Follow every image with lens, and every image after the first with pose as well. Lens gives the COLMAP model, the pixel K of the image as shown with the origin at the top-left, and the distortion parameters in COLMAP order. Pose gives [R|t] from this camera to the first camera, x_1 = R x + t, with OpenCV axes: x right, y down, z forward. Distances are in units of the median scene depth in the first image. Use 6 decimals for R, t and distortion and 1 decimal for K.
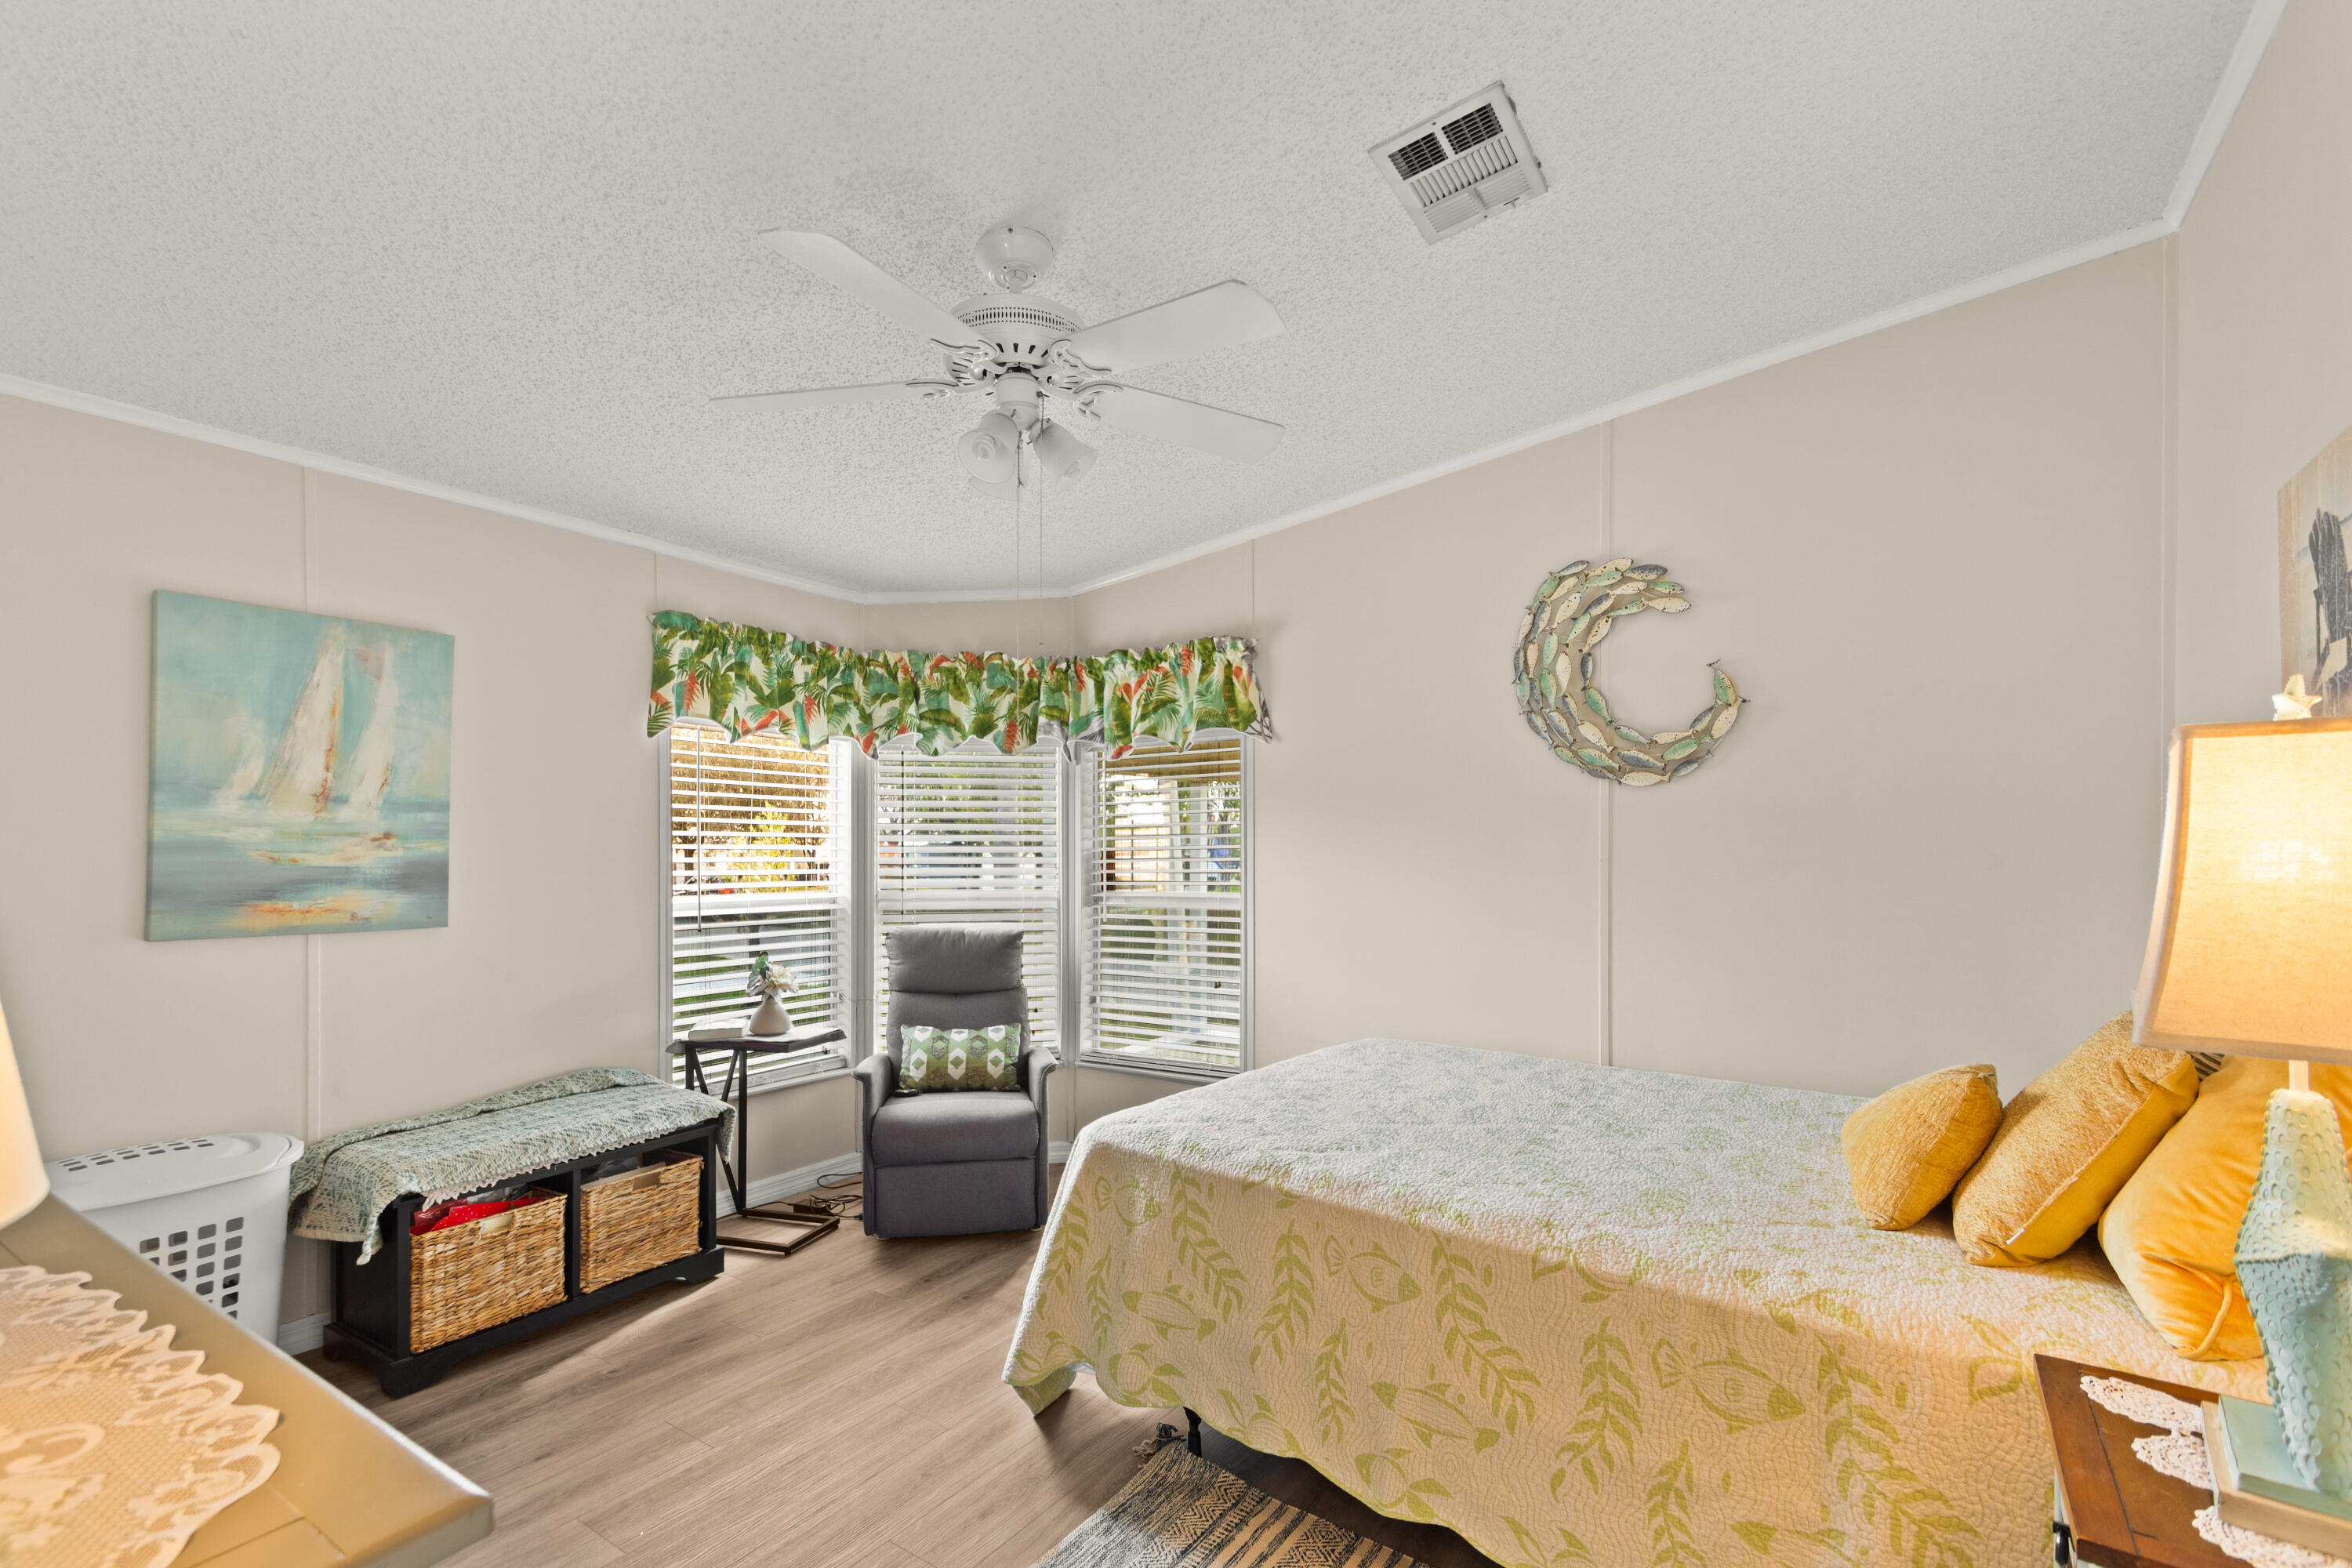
lens RADIAL K [[1047.1, 0, 1188.9], [0, 1047.1, 842.8], [0, 0, 1]] dist [-0.002830, -0.001134]
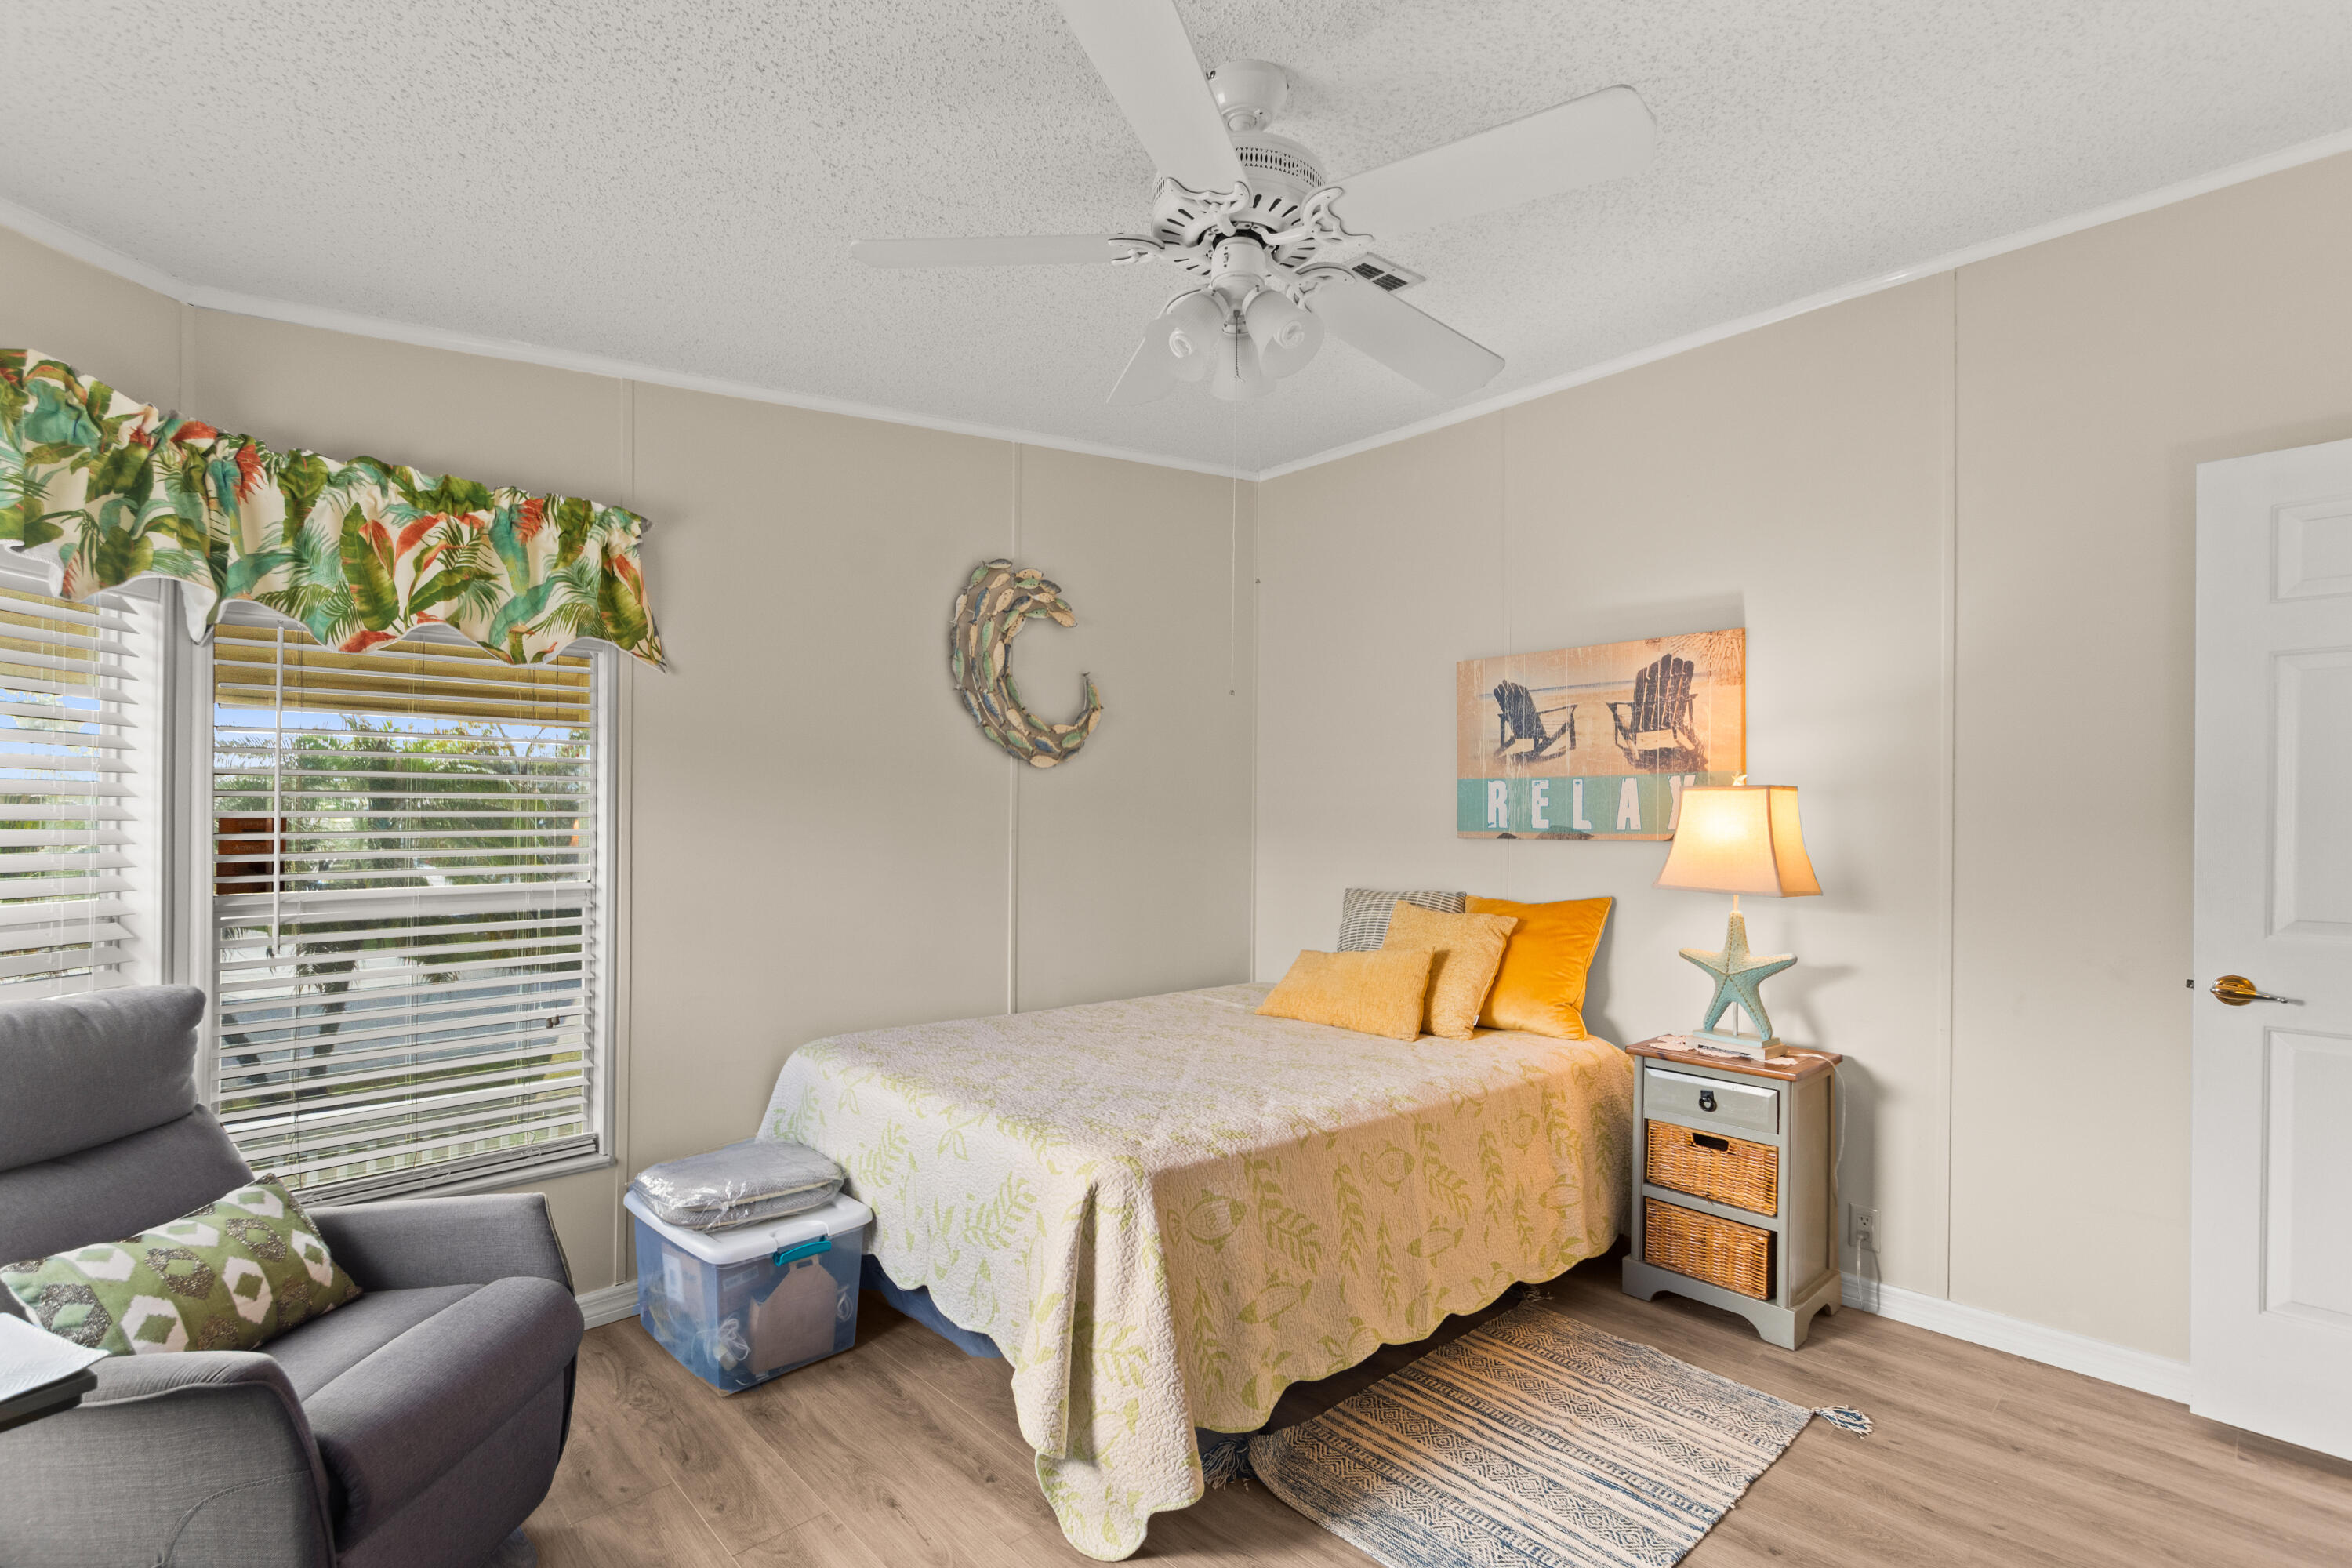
lens RADIAL K [[1047.1, 0, 1110.1], [0, 1047.1, 828.1], [0, 0, 1]] dist [-0.002830, -0.001134]
pose [[0.233513, -0.005152, 0.972340, -0.994530], [-0.014538, 0.999856, 0.008789, 0.003800], [-0.972245, -0.016188, 0.233404, 0.929451]]
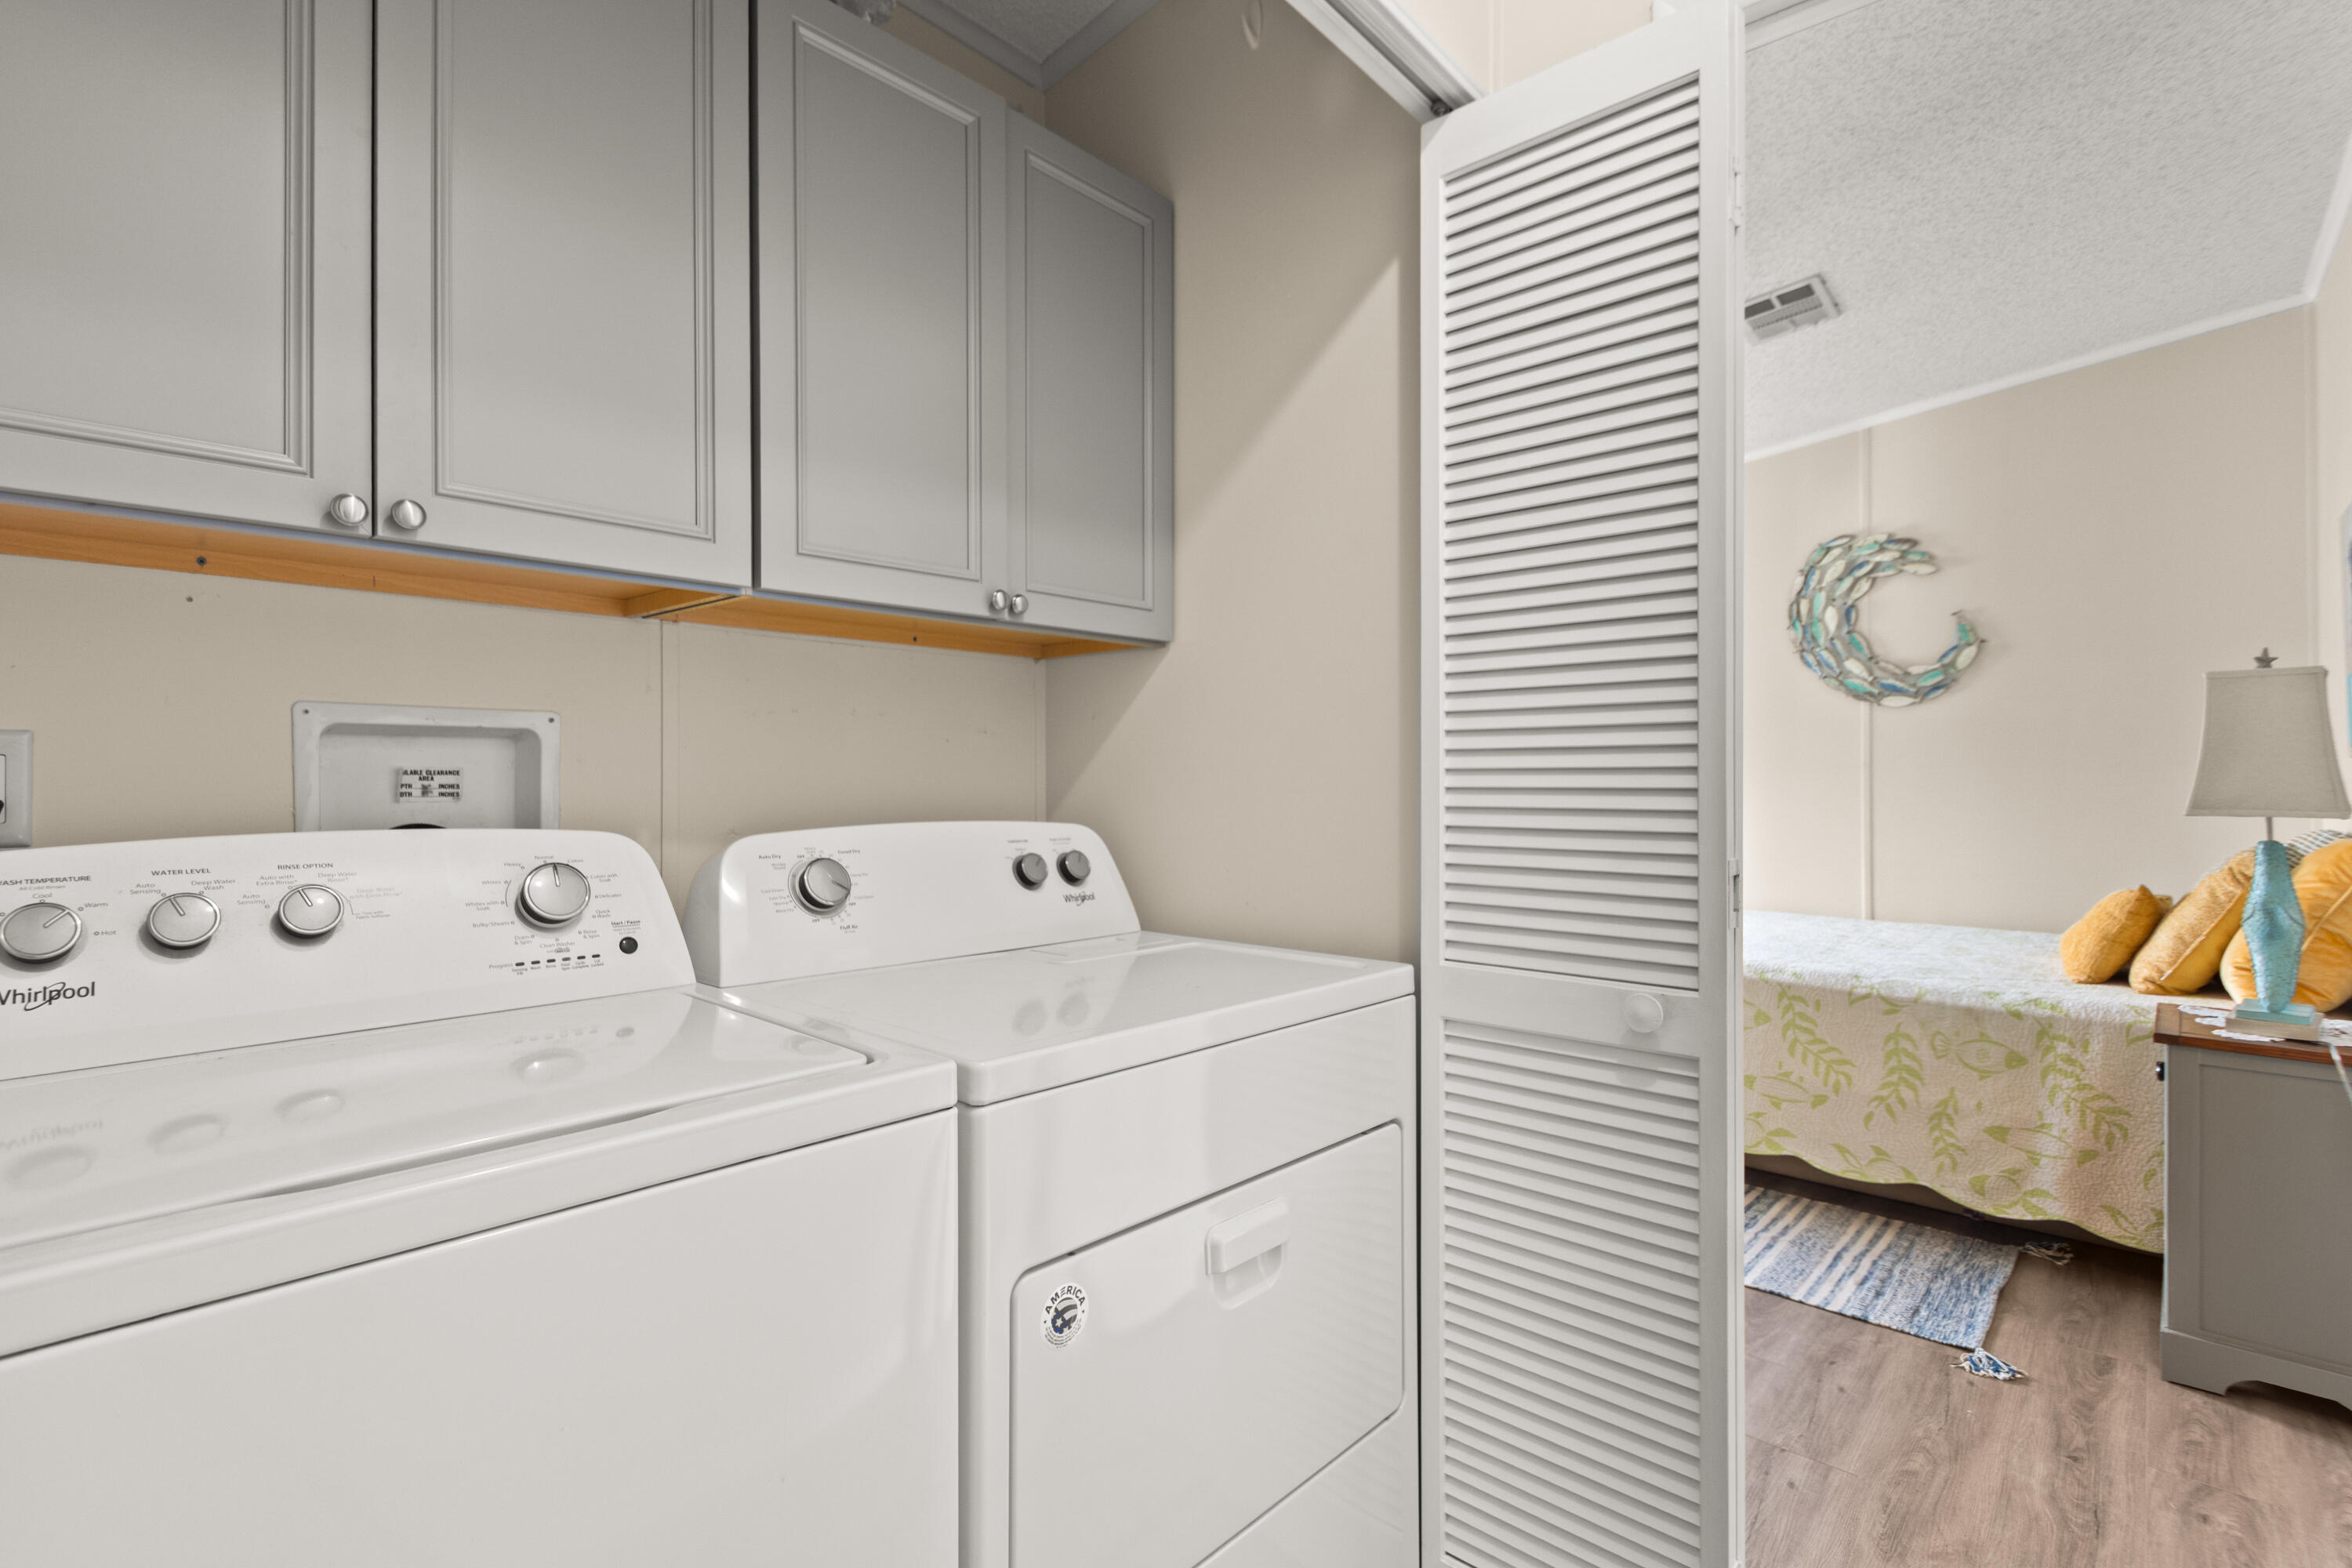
lens RADIAL K [[1117.1, 0, 1150.9], [0, 1117.1, 769.4], [0, 0, 1]] dist [-0.005479, -0.006292]
pose [[0.988988, -0.003579, -0.147951, -0.409374], [0.002708, 0.999978, -0.006086, 0.043673], [0.147970, 0.005618, 0.988976, -0.738672]]
